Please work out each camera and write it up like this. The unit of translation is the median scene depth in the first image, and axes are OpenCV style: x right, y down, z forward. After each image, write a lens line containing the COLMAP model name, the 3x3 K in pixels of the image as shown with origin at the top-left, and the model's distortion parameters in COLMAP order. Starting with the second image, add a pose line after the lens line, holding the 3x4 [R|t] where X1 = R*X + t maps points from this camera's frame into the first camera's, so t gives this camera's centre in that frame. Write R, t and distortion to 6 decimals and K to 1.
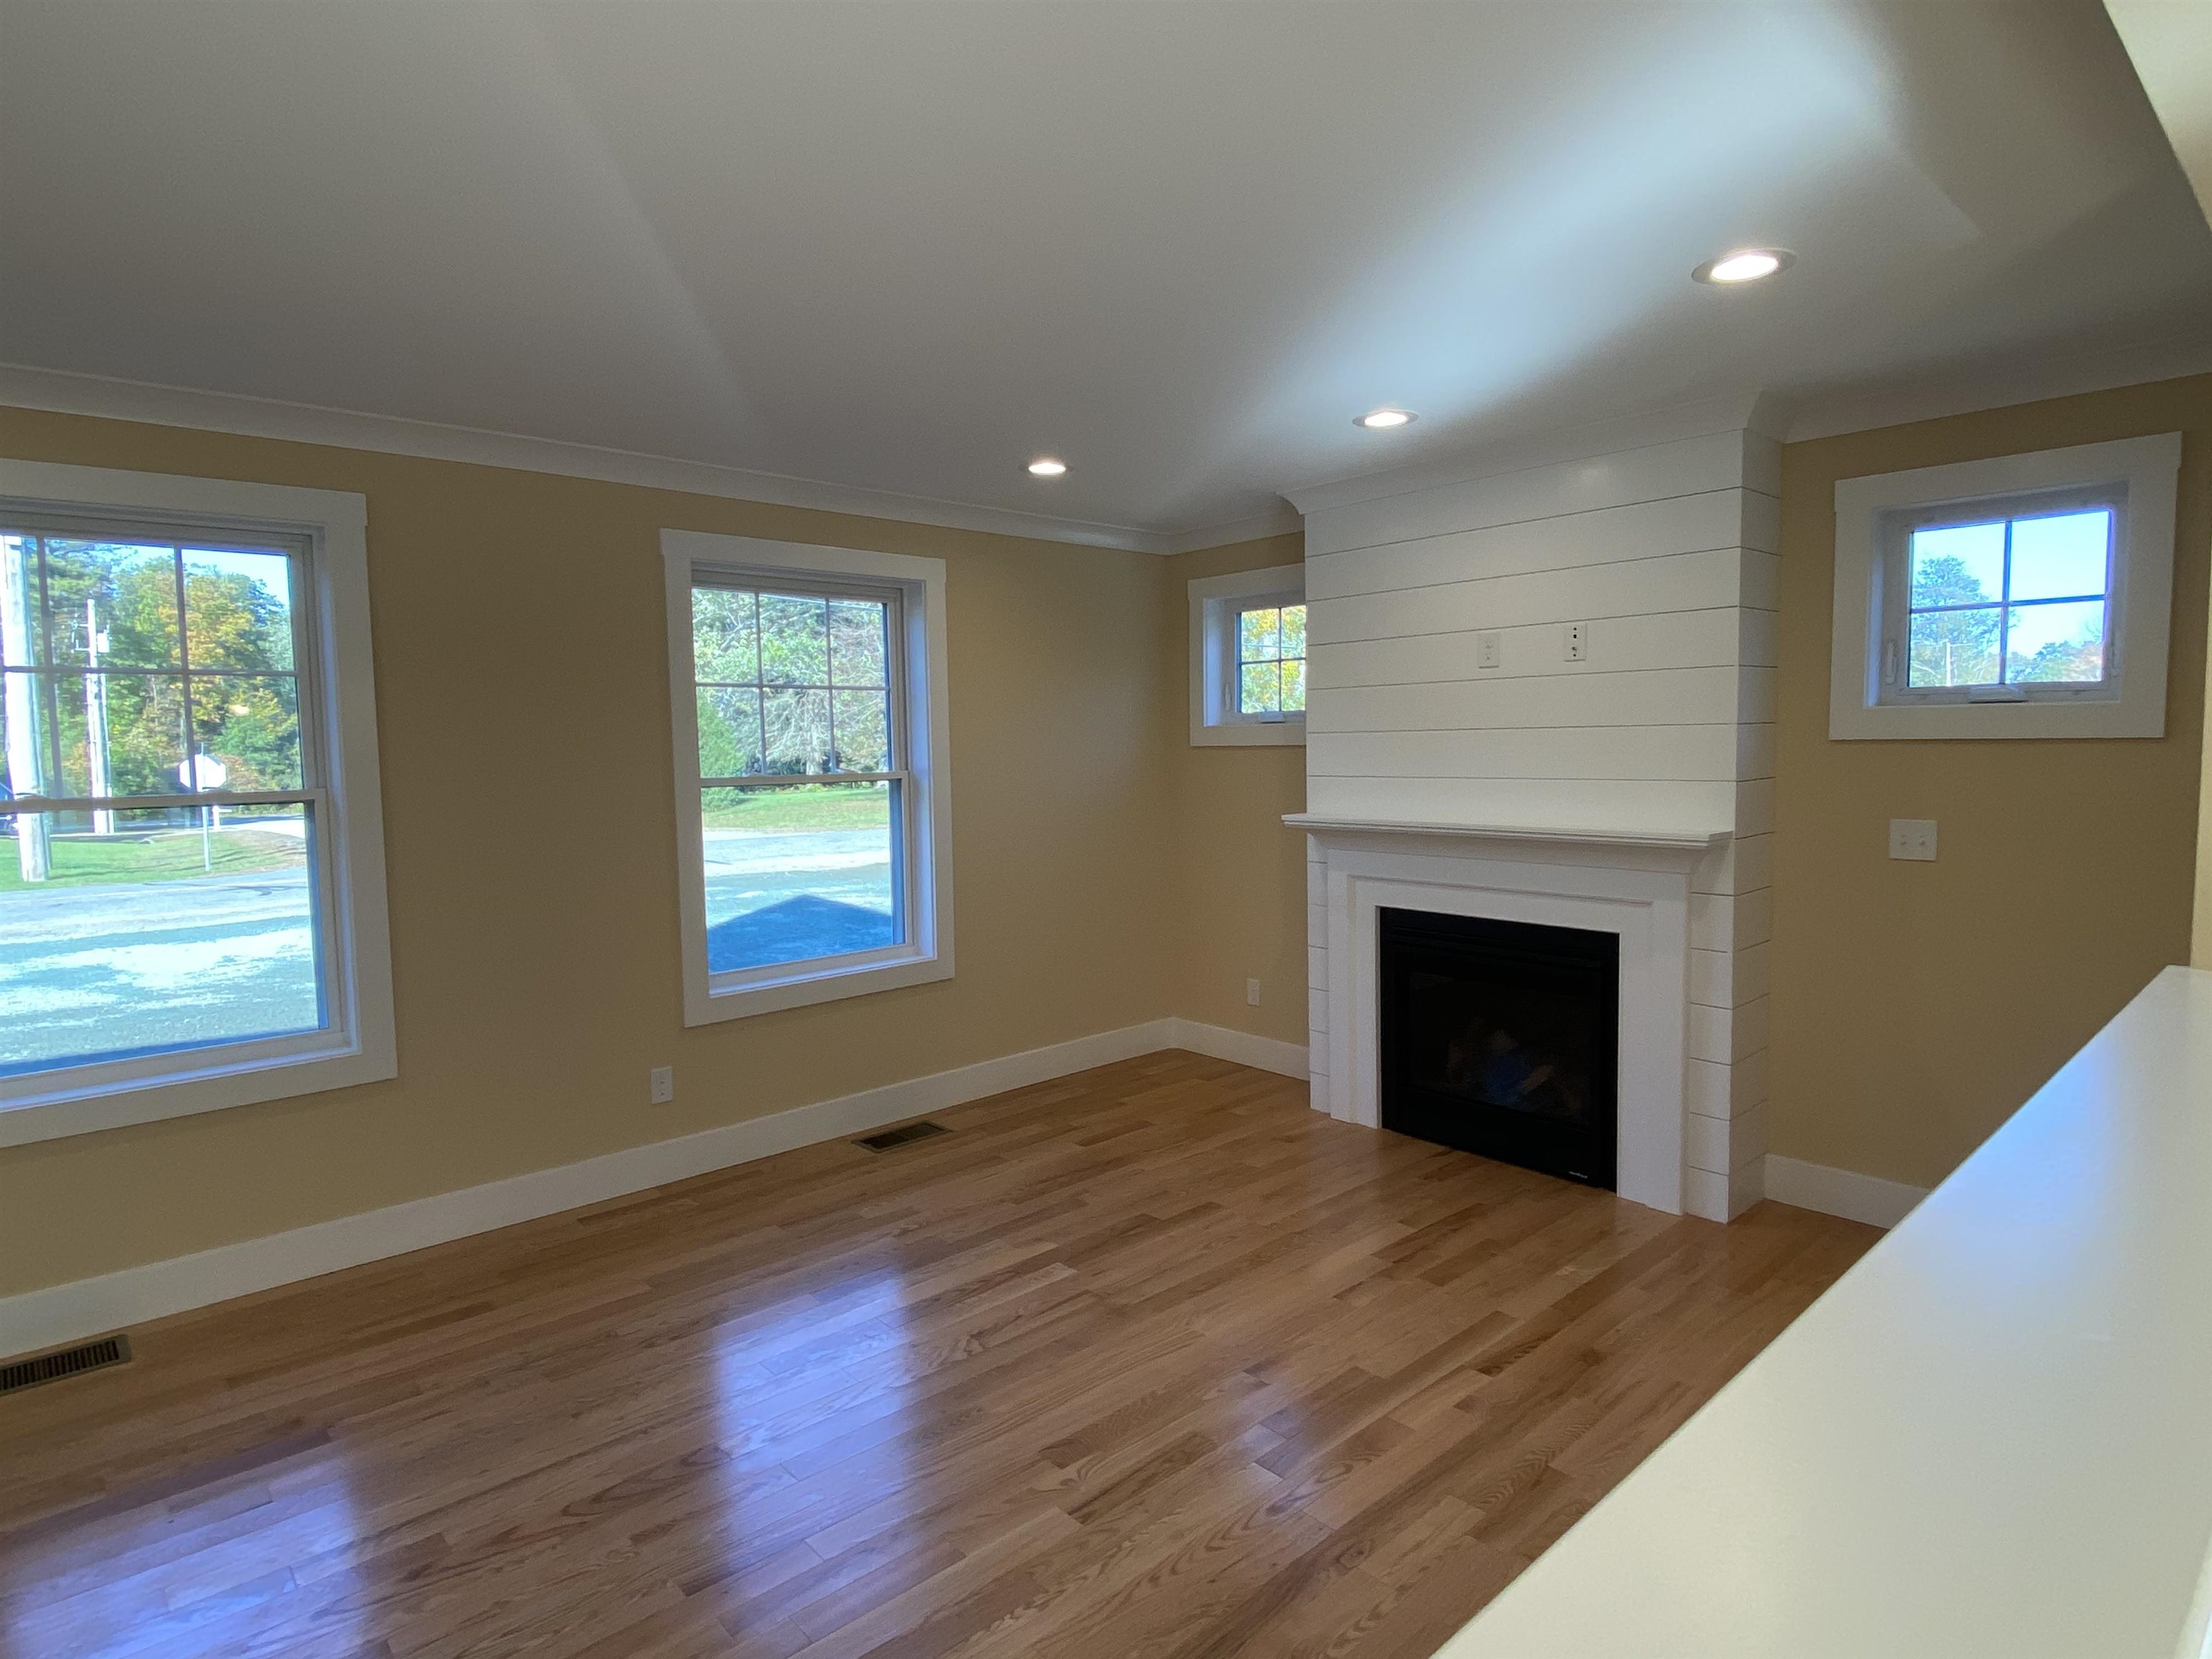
lens RADIAL K [[1188.4, 0, 1121.8], [0, 1188.4, 825.7], [0, 0, 1]] dist [0.028067, -0.030330]
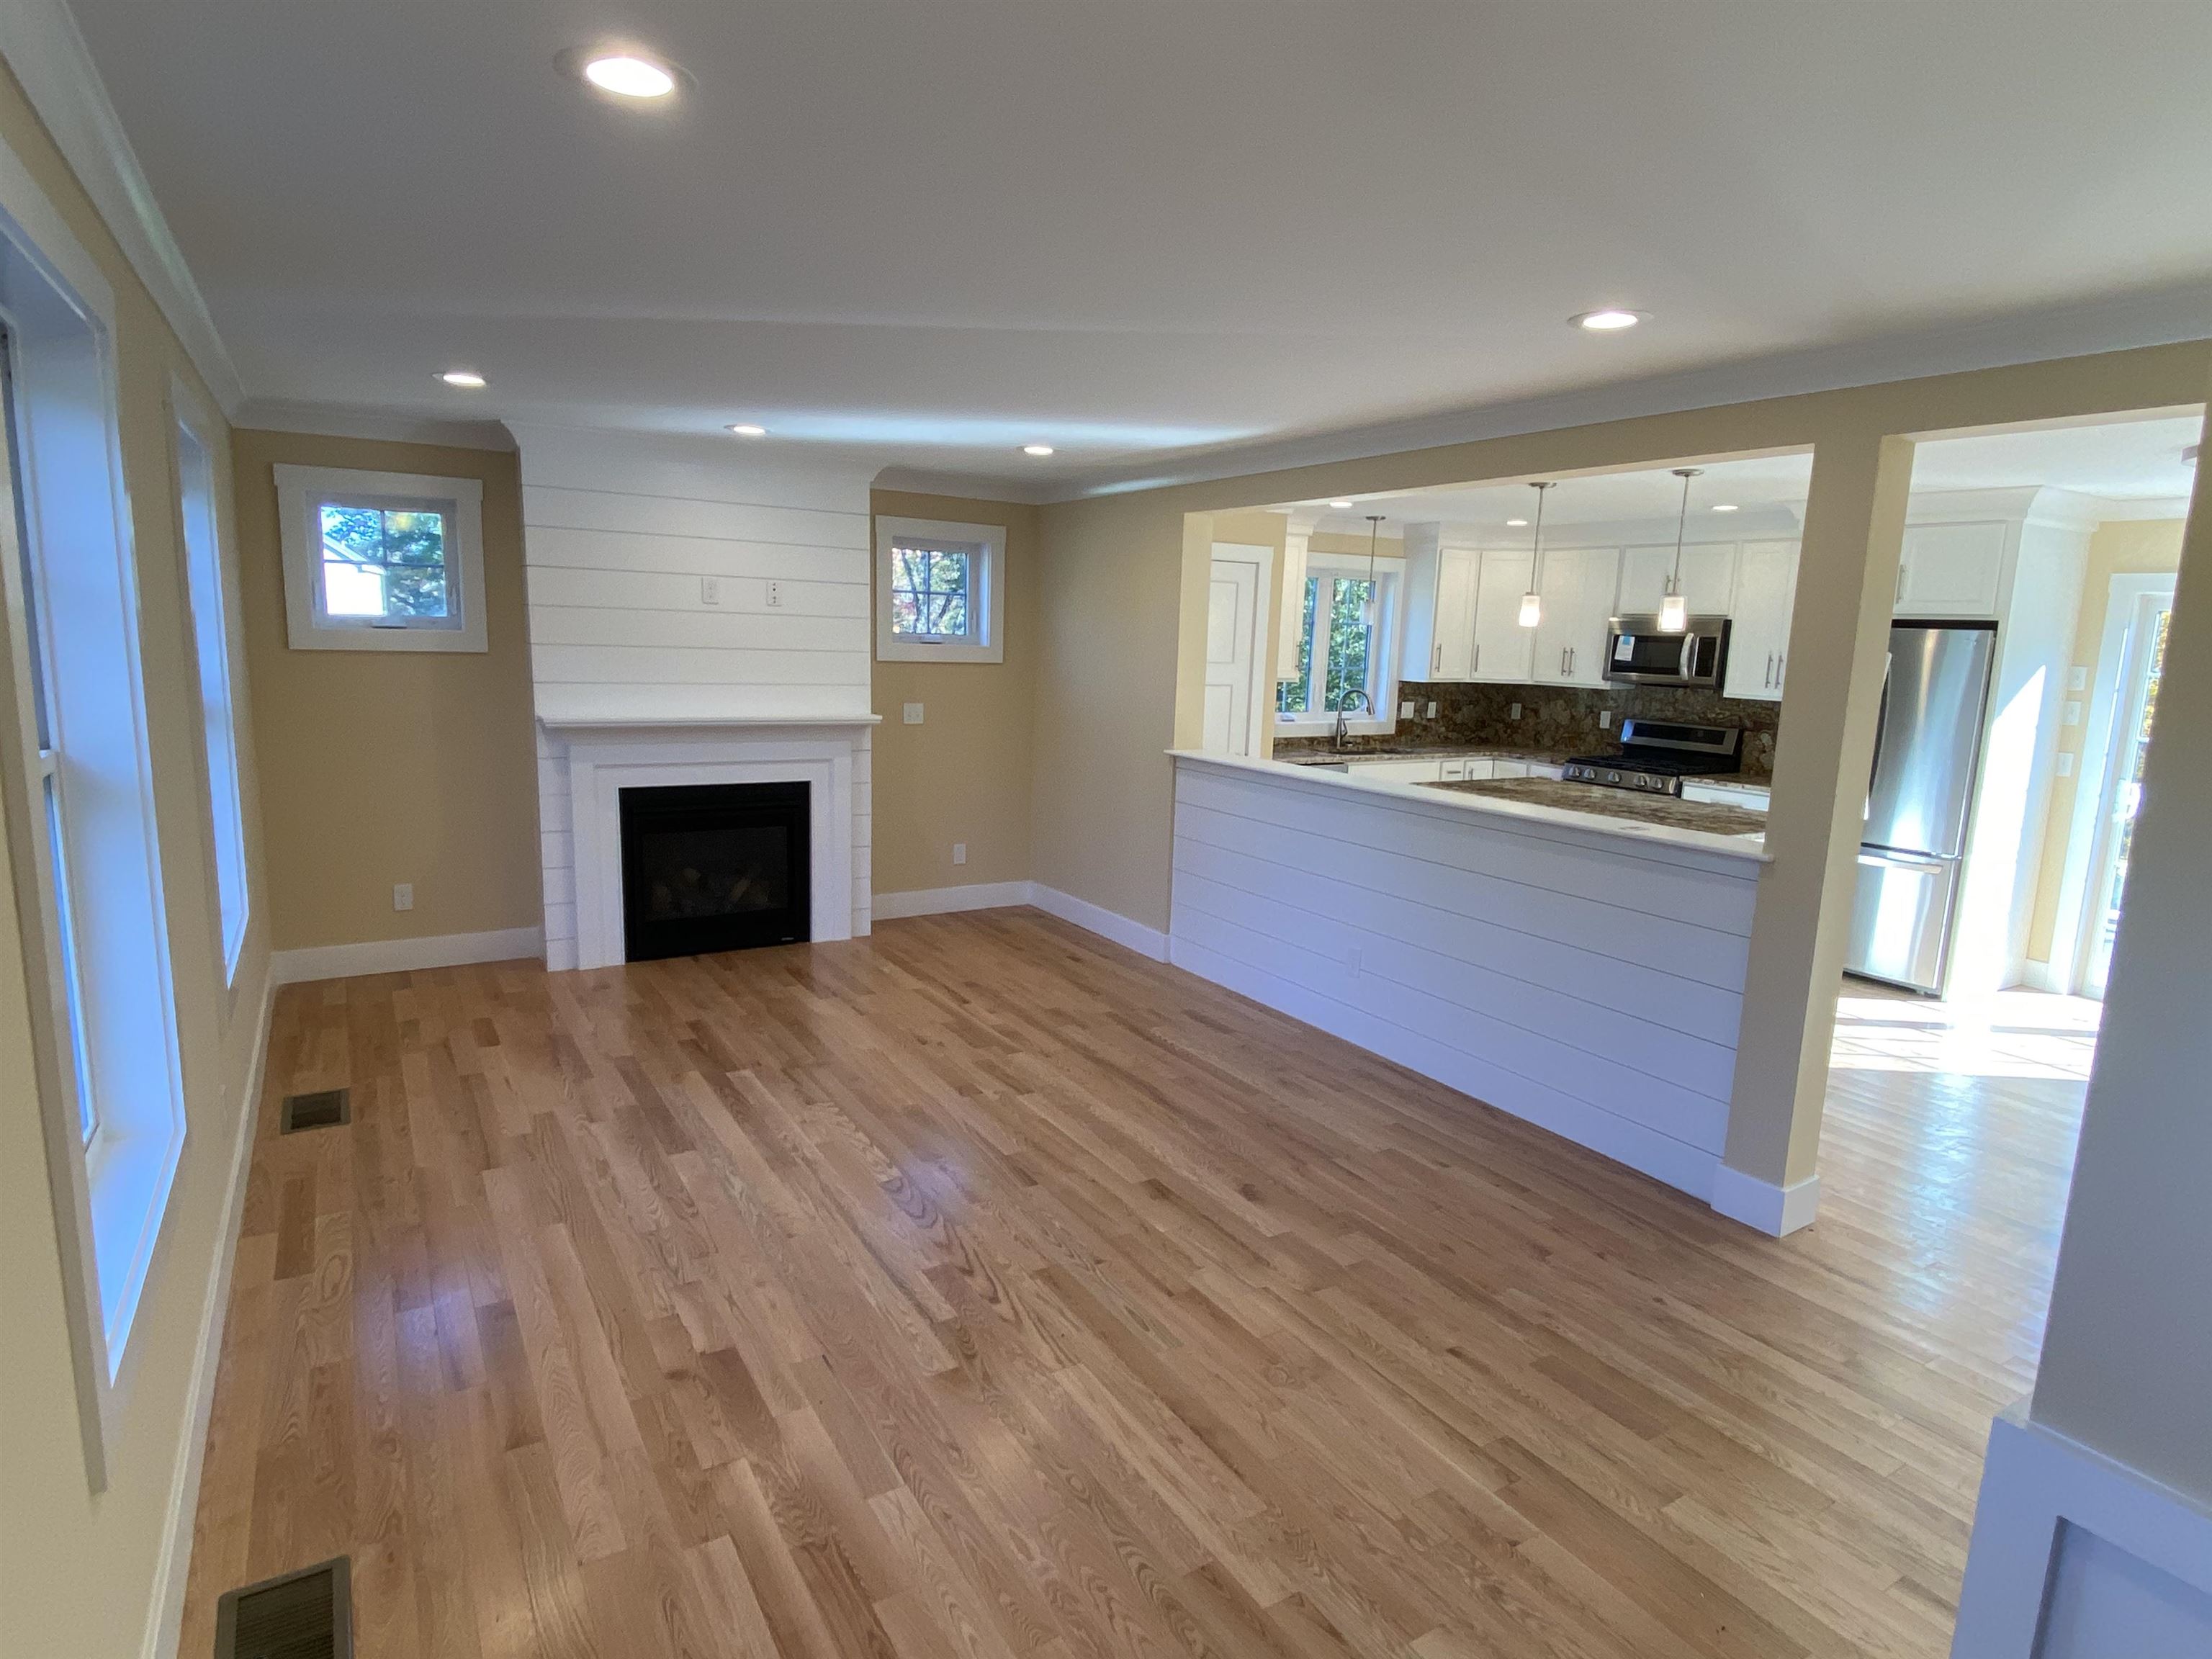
lens RADIAL K [[1188.4, 0, 1087.6], [0, 1188.4, 842.0], [0, 0, 1]] dist [0.028067, -0.030330]
pose [[0.192126, -0.153769, 0.969248, -1.066864], [0.035105, 0.988093, 0.149801, -0.054253], [-0.980742, 0.005245, 0.195236, 0.323288]]
